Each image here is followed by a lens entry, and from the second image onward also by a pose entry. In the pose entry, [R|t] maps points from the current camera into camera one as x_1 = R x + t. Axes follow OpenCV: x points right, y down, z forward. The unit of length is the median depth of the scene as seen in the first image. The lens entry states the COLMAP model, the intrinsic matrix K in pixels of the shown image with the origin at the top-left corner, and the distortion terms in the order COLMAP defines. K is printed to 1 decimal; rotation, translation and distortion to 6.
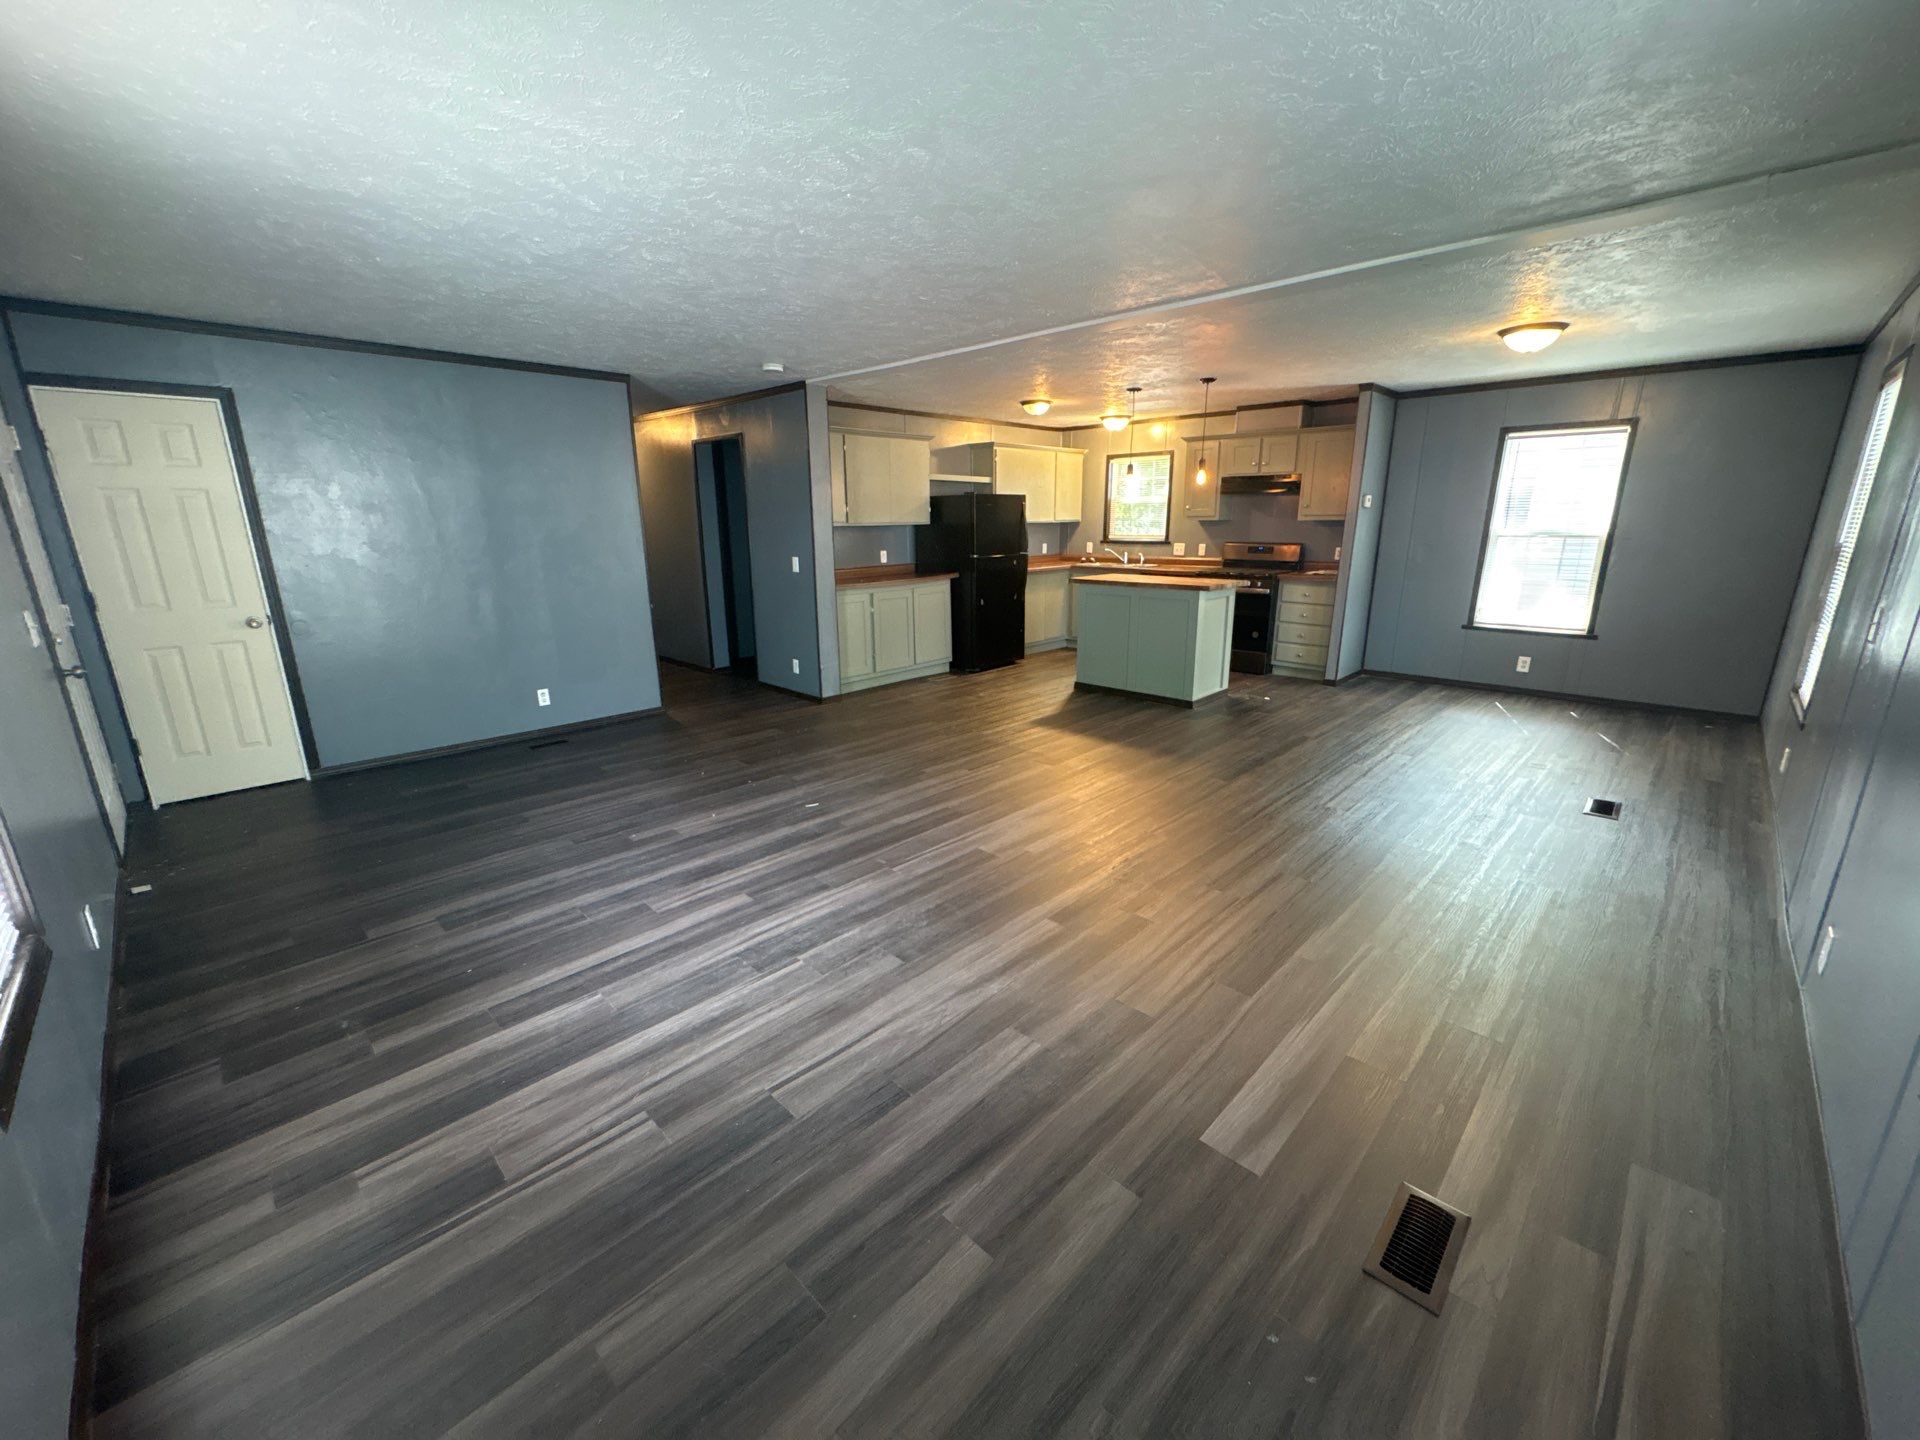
lens RADIAL K [[770.7, 0, 965.0], [0, 770.7, 718.8], [0, 0, 1]] dist [0.001576, -0.000115]
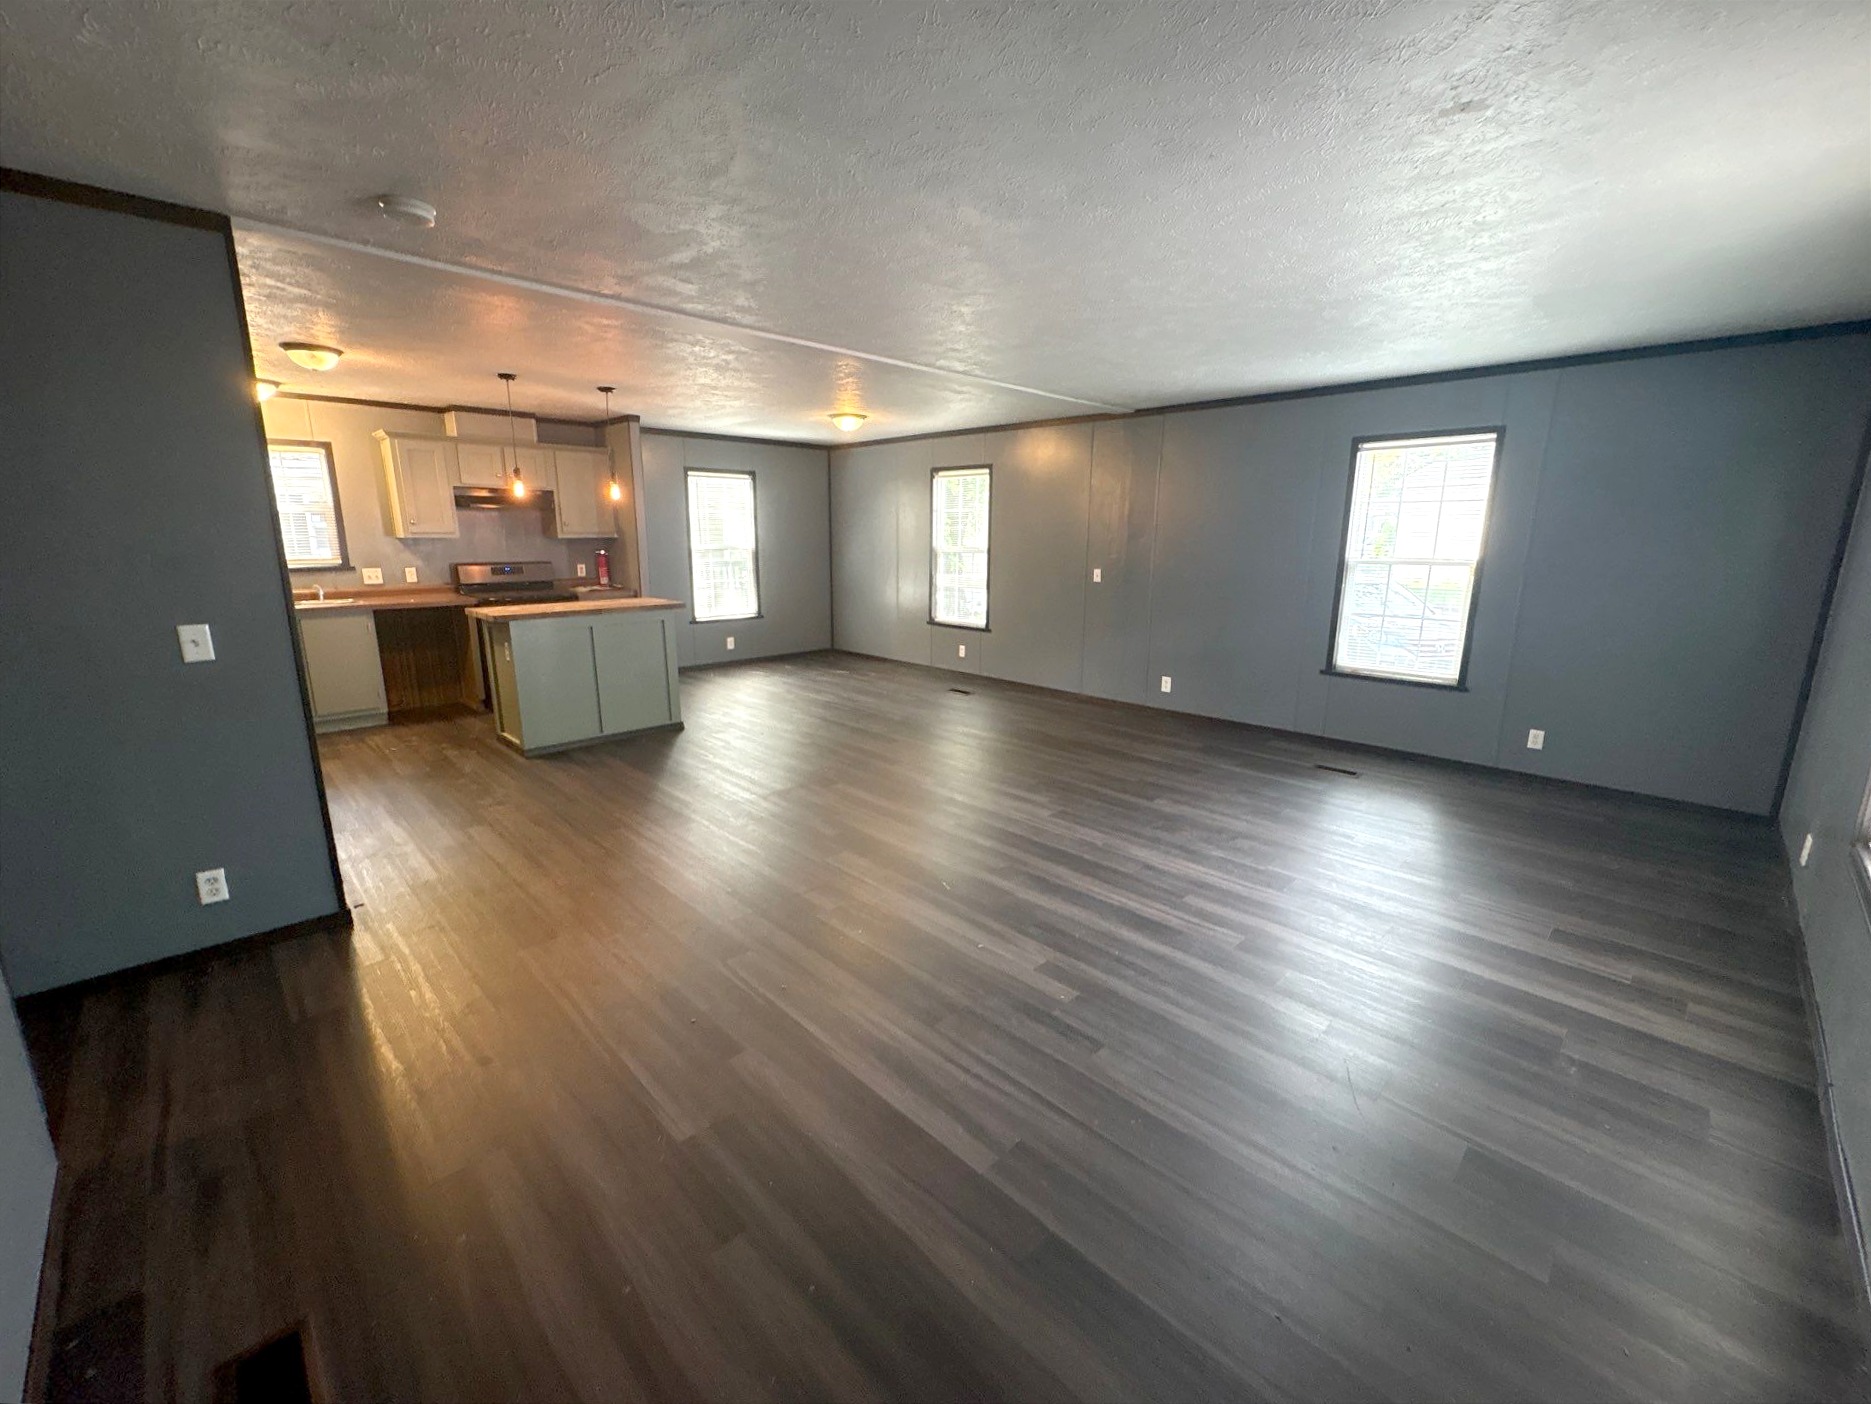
lens RADIAL K [[751.1, 0, 940.7], [0, 751.1, 703.1], [0, 0, 1]] dist [0.001576, -0.000115]
pose [[0.018776, -0.213209, 0.976826, -1.052923], [0.249592, 0.947066, 0.201916, -0.260847], [-0.968169, 0.240017, 0.070997, 1.025546]]
